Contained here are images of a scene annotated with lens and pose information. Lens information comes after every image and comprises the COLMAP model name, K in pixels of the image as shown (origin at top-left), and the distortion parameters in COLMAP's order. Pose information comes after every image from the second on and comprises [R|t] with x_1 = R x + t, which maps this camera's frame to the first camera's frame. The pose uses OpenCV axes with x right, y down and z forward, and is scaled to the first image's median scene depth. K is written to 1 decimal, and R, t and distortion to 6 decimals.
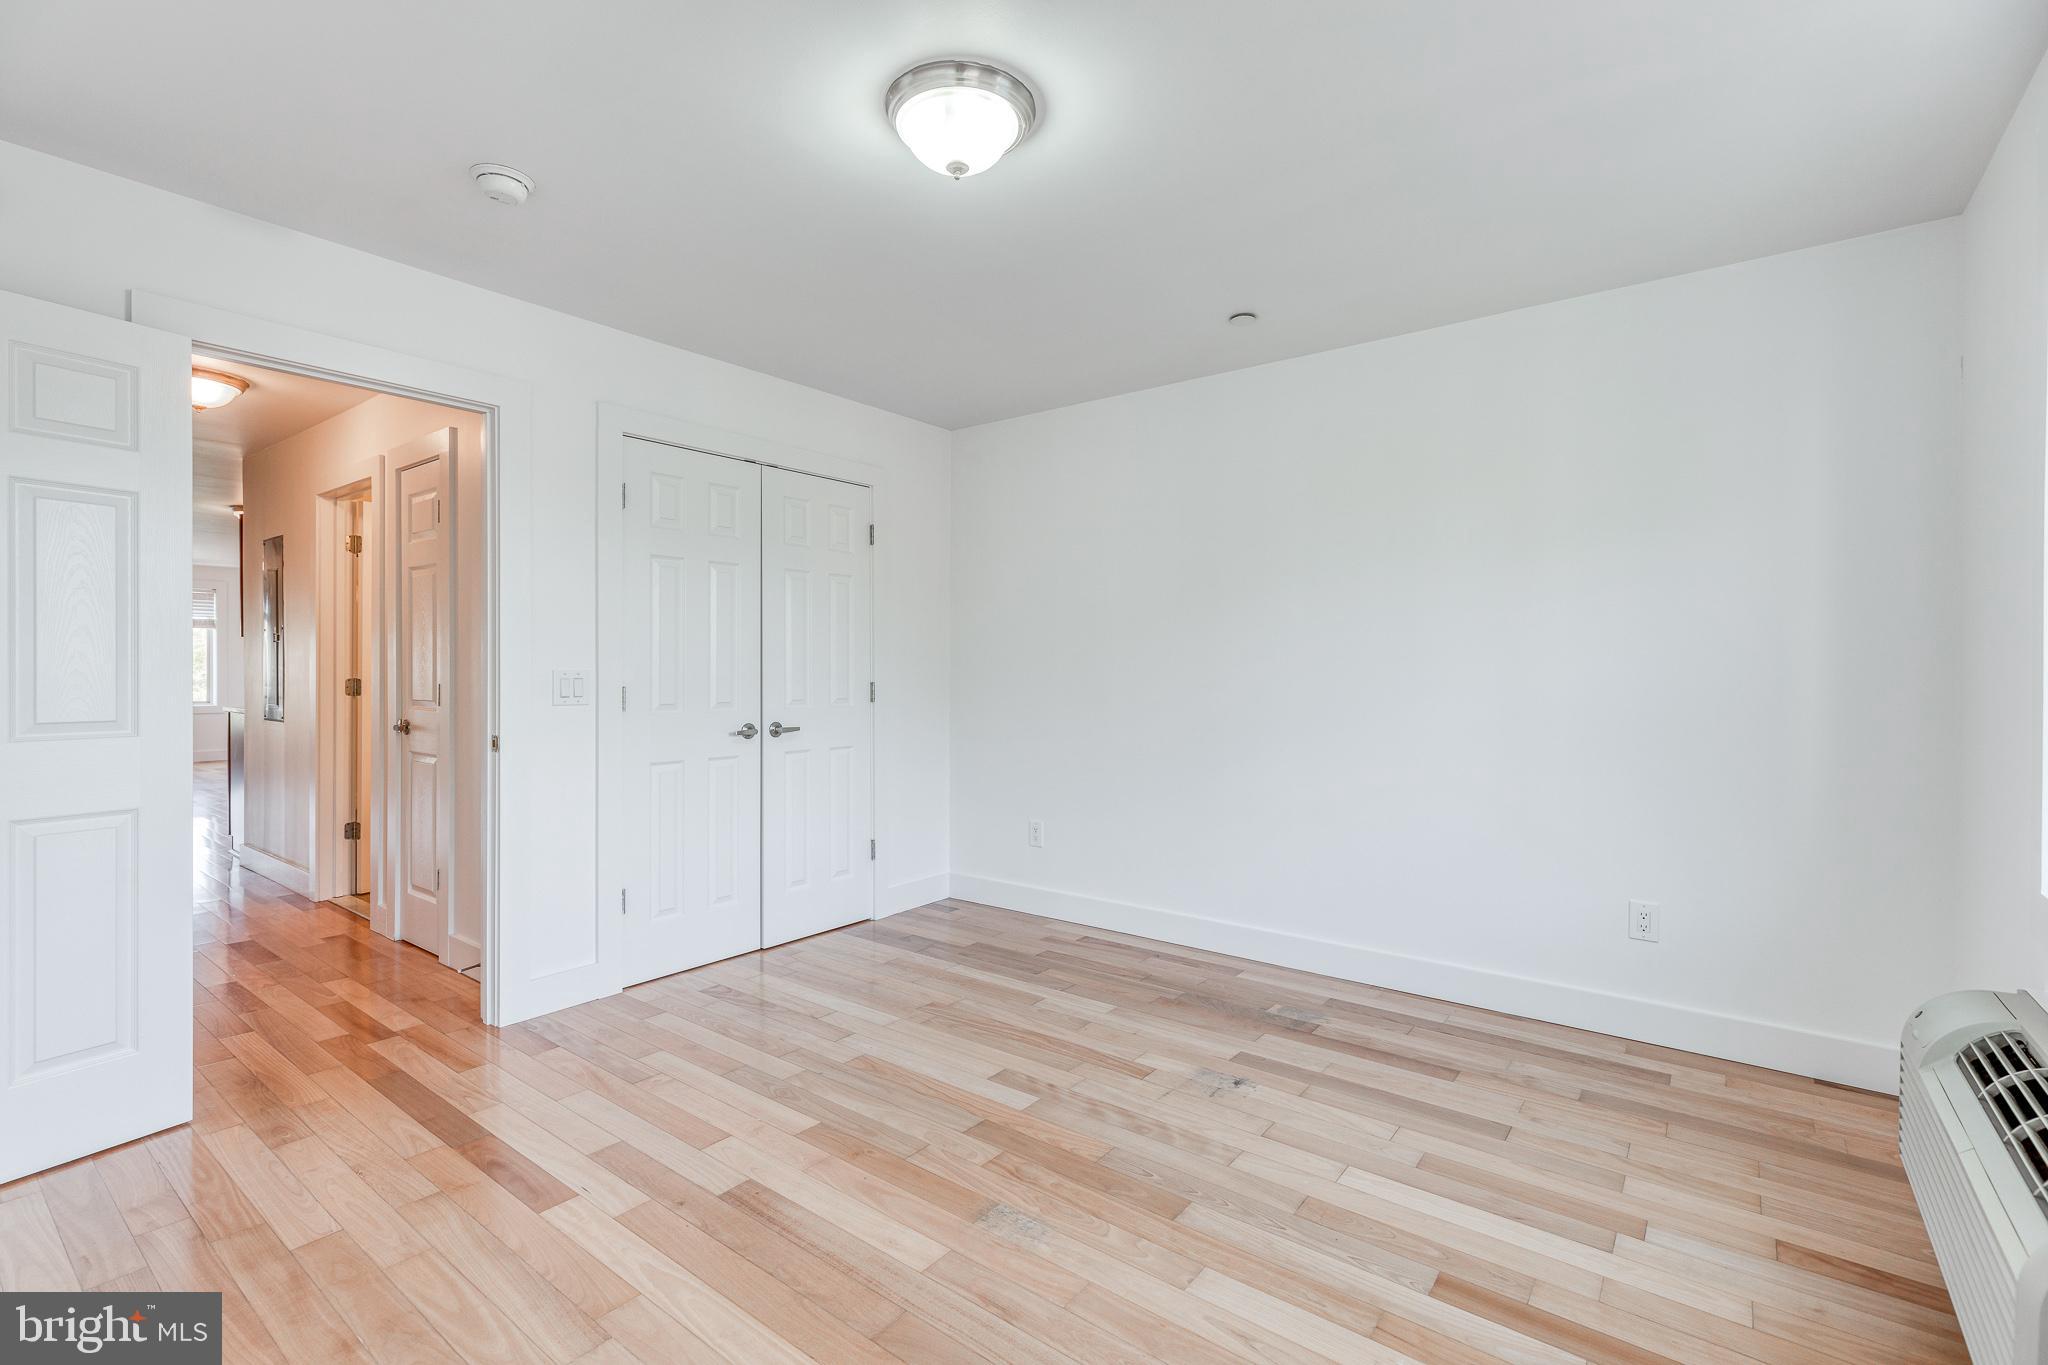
lens RADIAL K [[920.9, 0, 1023.2], [0, 920.9, 664.9], [0, 0, 1]] dist [0.008504, 0.000077]
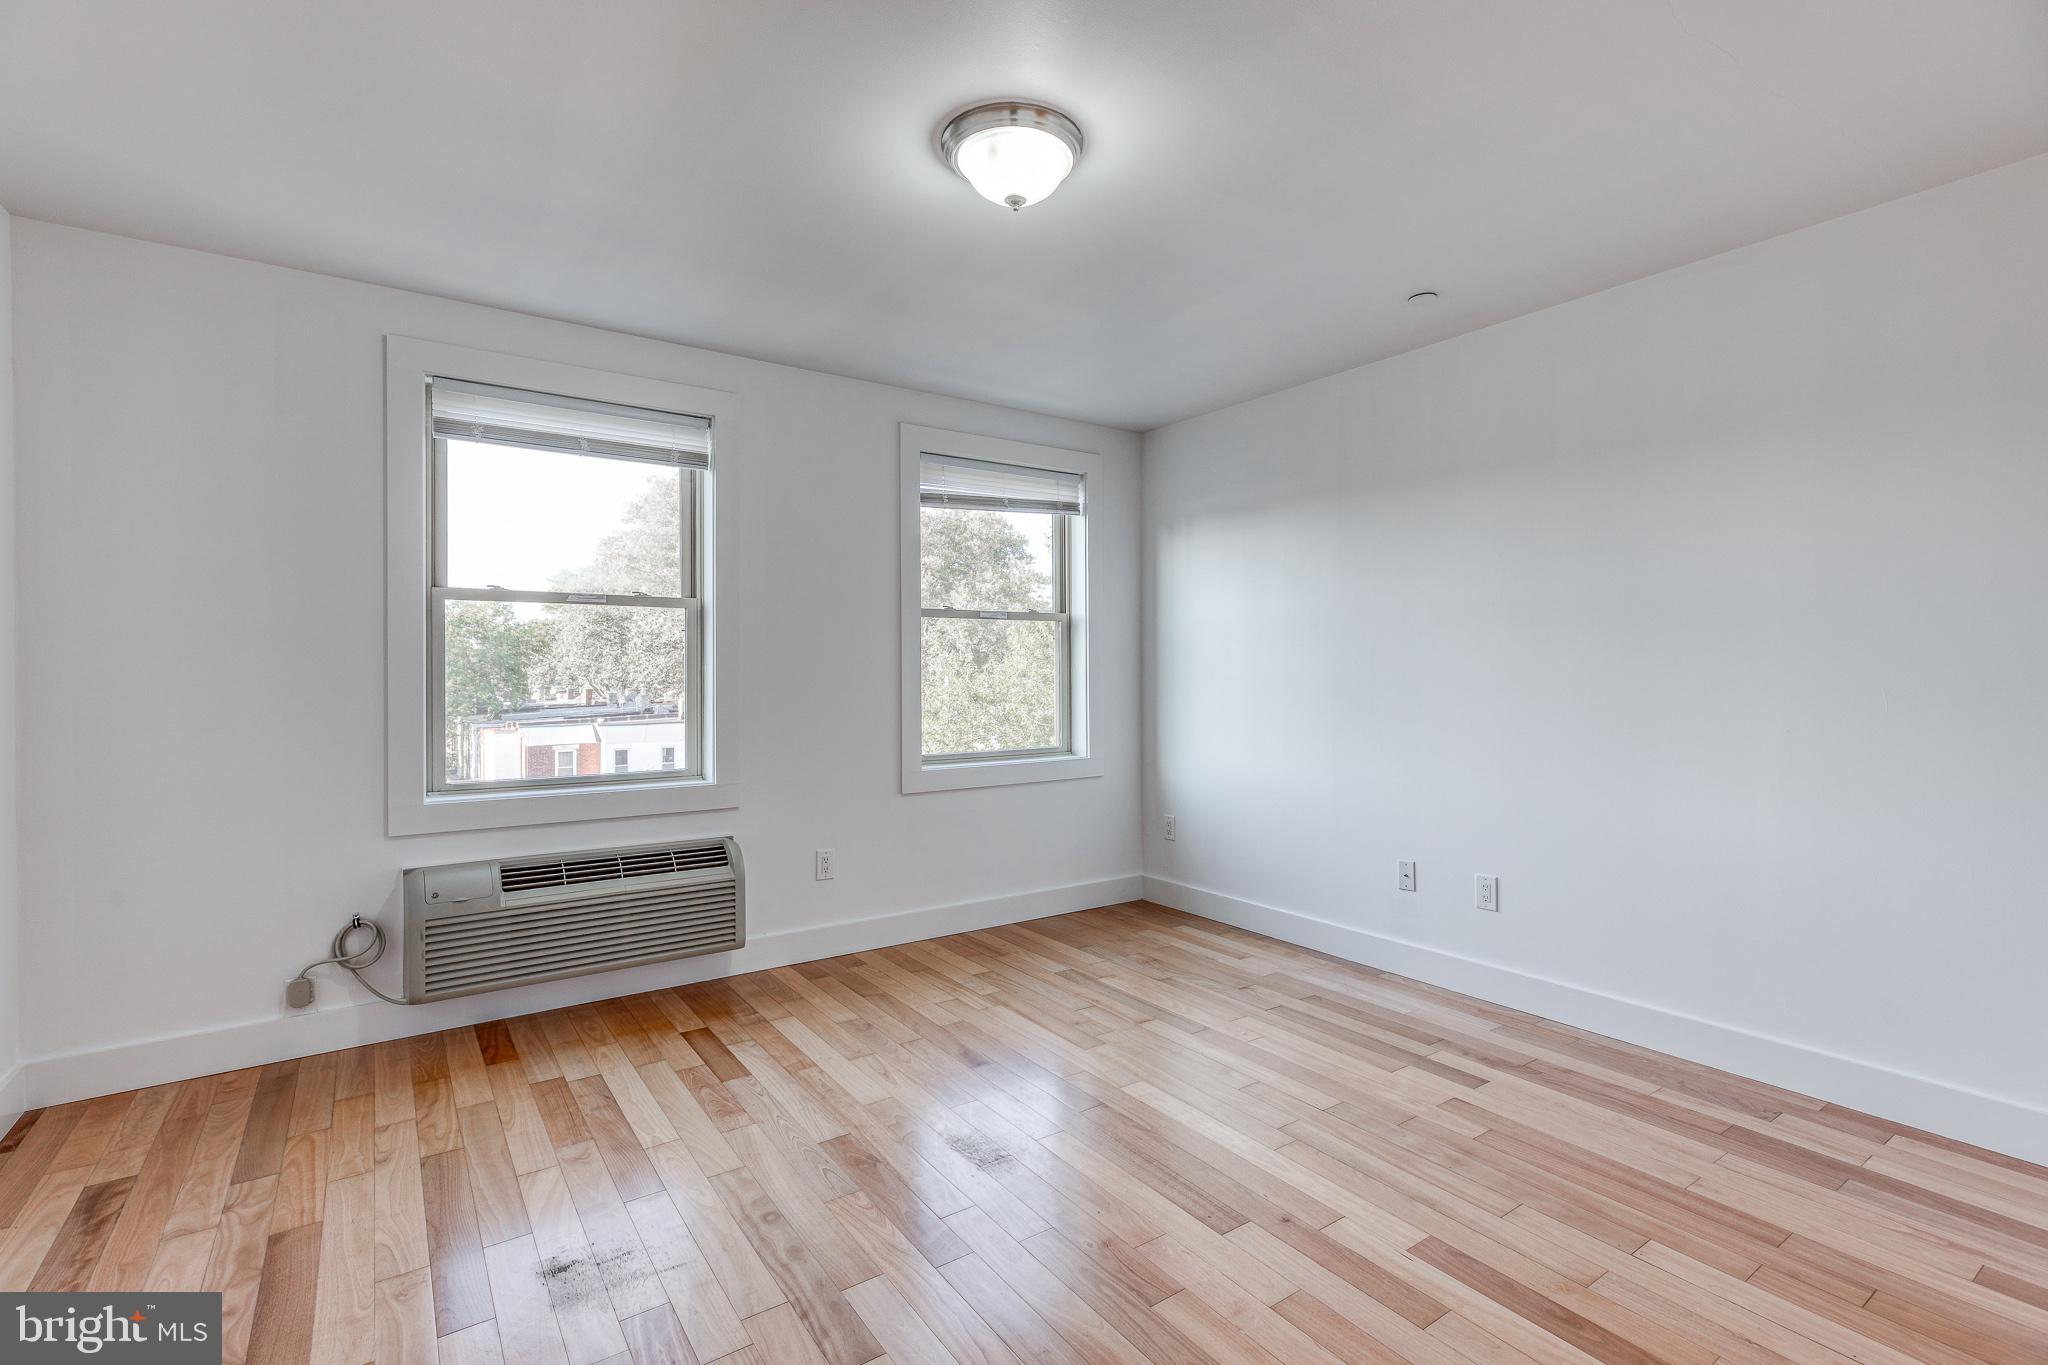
lens RADIAL K [[933.7, 0, 1026.7], [0, 933.7, 663.9], [0, 0, 1]] dist [0.008323, 0.000081]
pose [[-0.954498, 0.001448, 0.298215, -0.306923], [-0.001156, 0.999963, -0.008555, 0.002205], [-0.298216, -0.008511, -0.954461, 1.538538]]
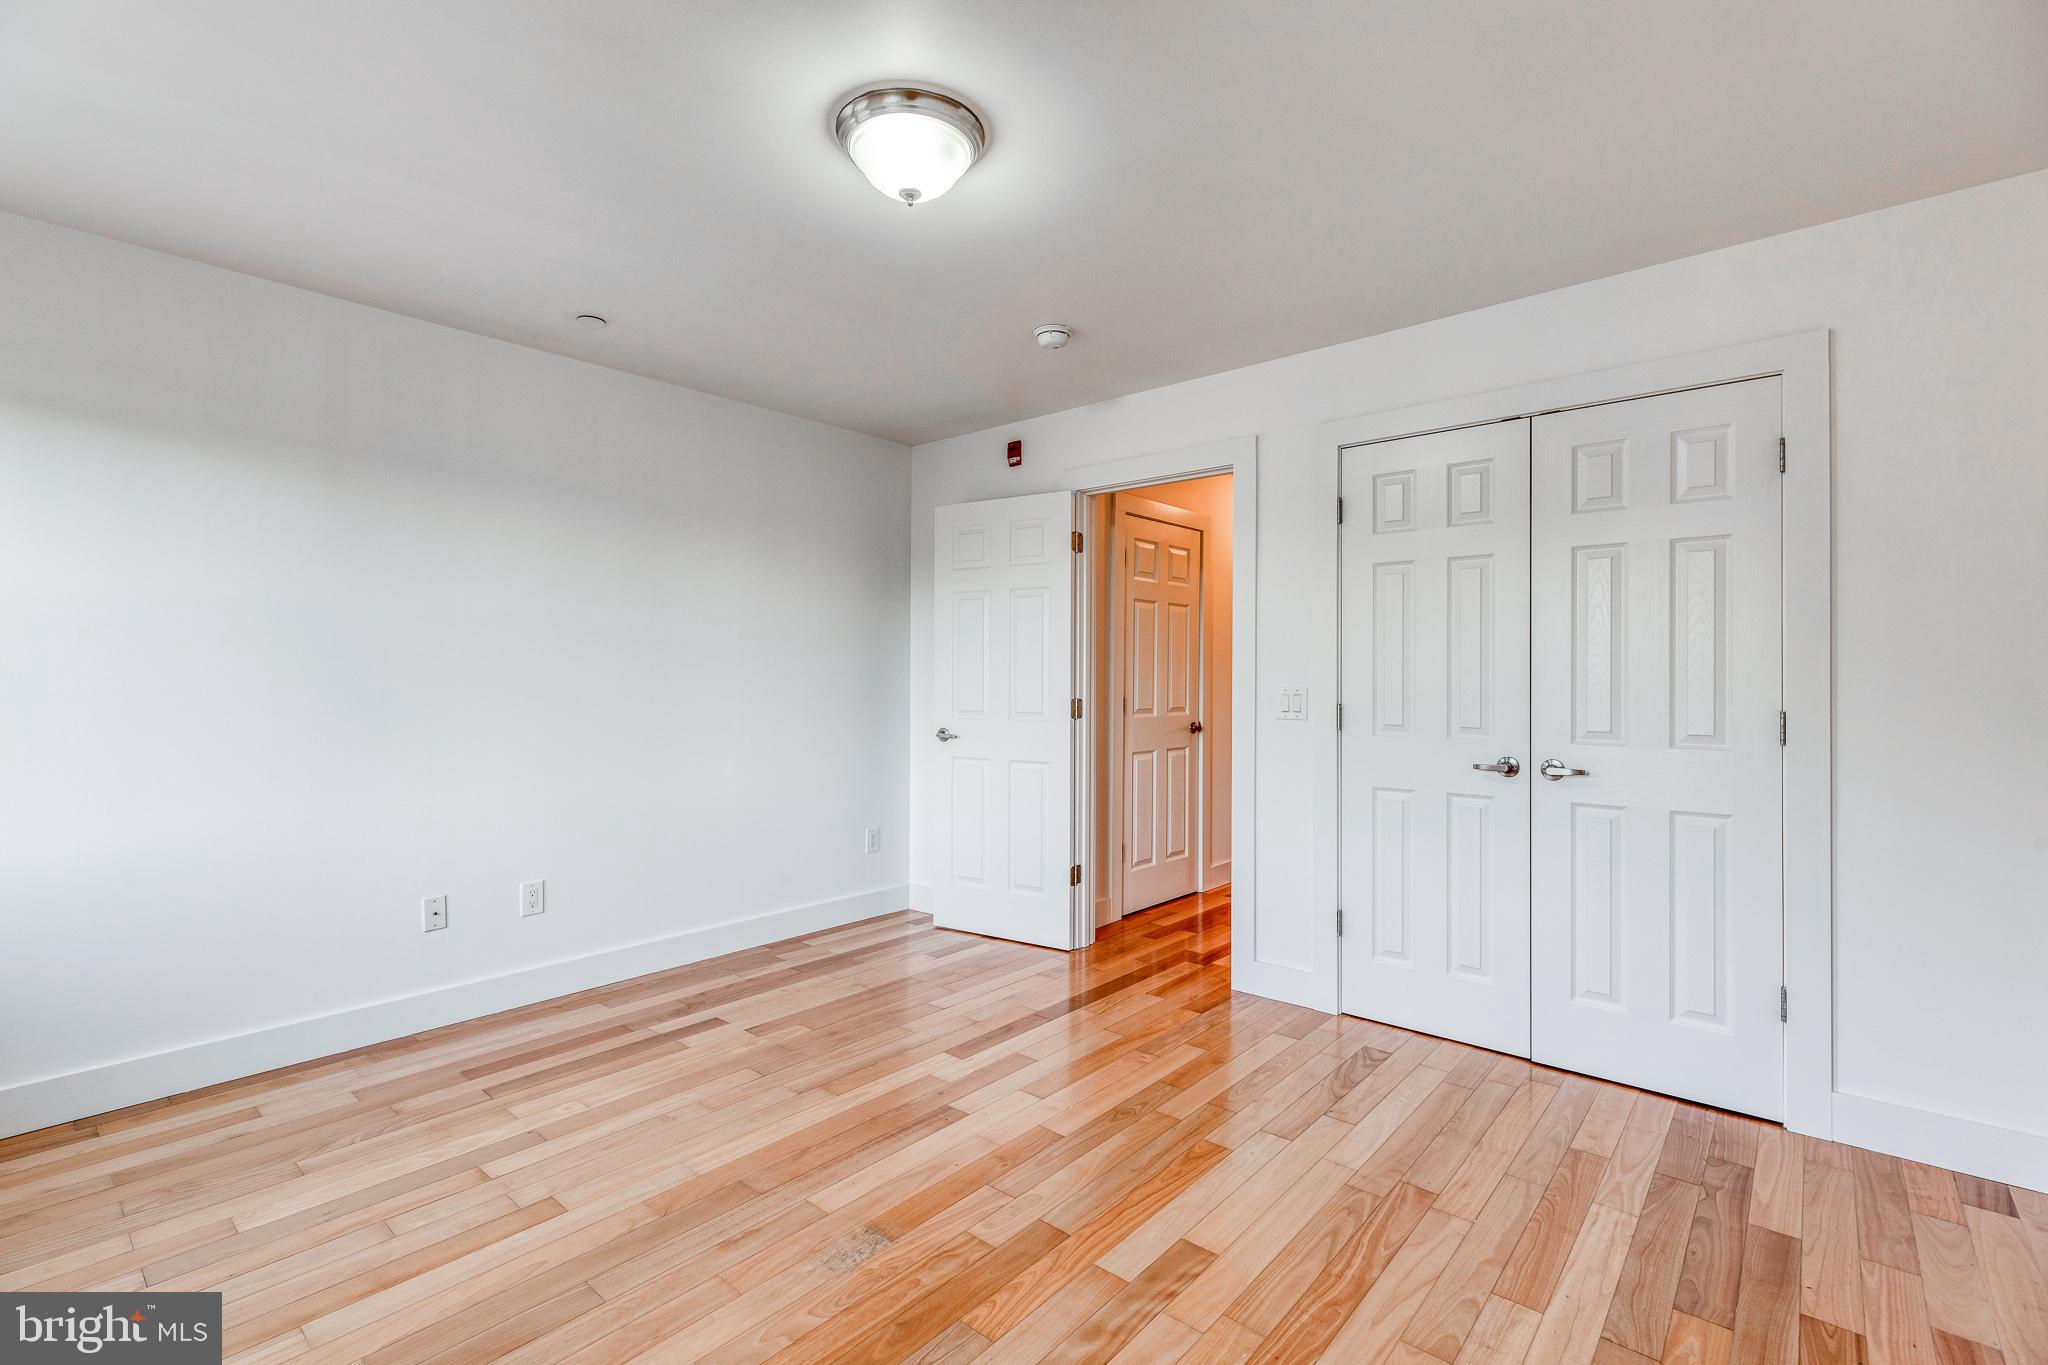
lens RADIAL K [[916.1, 0, 1021.6], [0, 916.1, 673.8], [0, 0, 1]] dist [0.007557, 0.000034]
pose [[-0.055065, -0.008352, -0.998448, 0.701248], [-0.000194, 0.999965, -0.008354, -0.000676], [0.998483, -0.000266, -0.055065, 0.897518]]
